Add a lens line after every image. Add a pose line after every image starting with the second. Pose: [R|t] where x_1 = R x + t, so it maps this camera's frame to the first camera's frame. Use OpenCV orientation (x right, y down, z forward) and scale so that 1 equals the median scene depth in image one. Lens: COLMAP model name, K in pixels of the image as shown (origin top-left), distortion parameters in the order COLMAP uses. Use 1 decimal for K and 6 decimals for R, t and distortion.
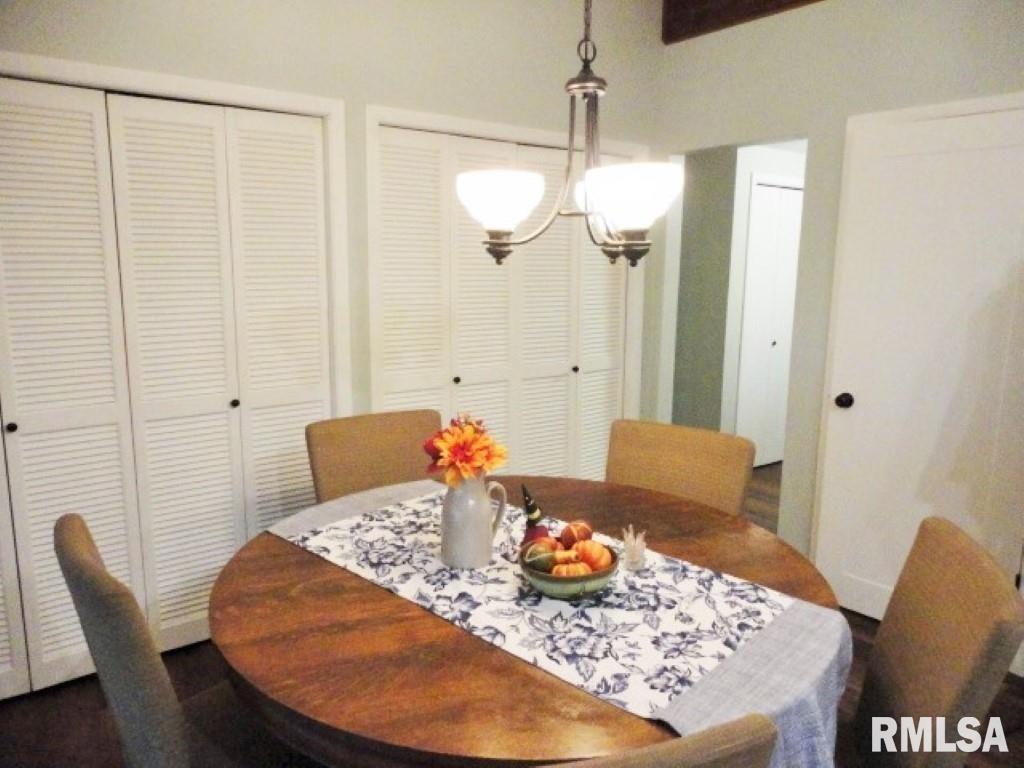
lens RADIAL K [[754.9, 0, 511.2], [0, 754.9, 362.6], [0, 0, 1]] dist [0.004778, -0.000374]
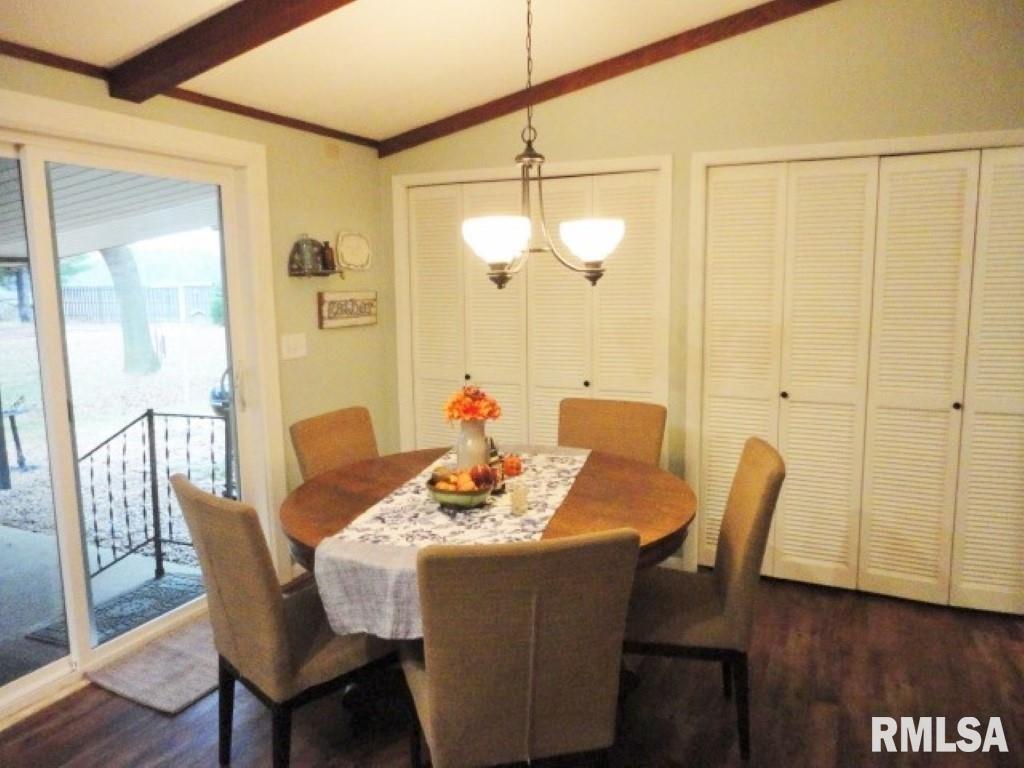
lens RADIAL K [[746.6, 0, 512.0], [0, 746.6, 384.0], [0, 0, 1]] dist [0.008587, -0.001282]
pose [[0.480250, 0.115224, -0.869531, 1.337216], [-0.106386, 0.991667, 0.072650, -0.055718], [0.870656, 0.057616, 0.488506, 0.331798]]
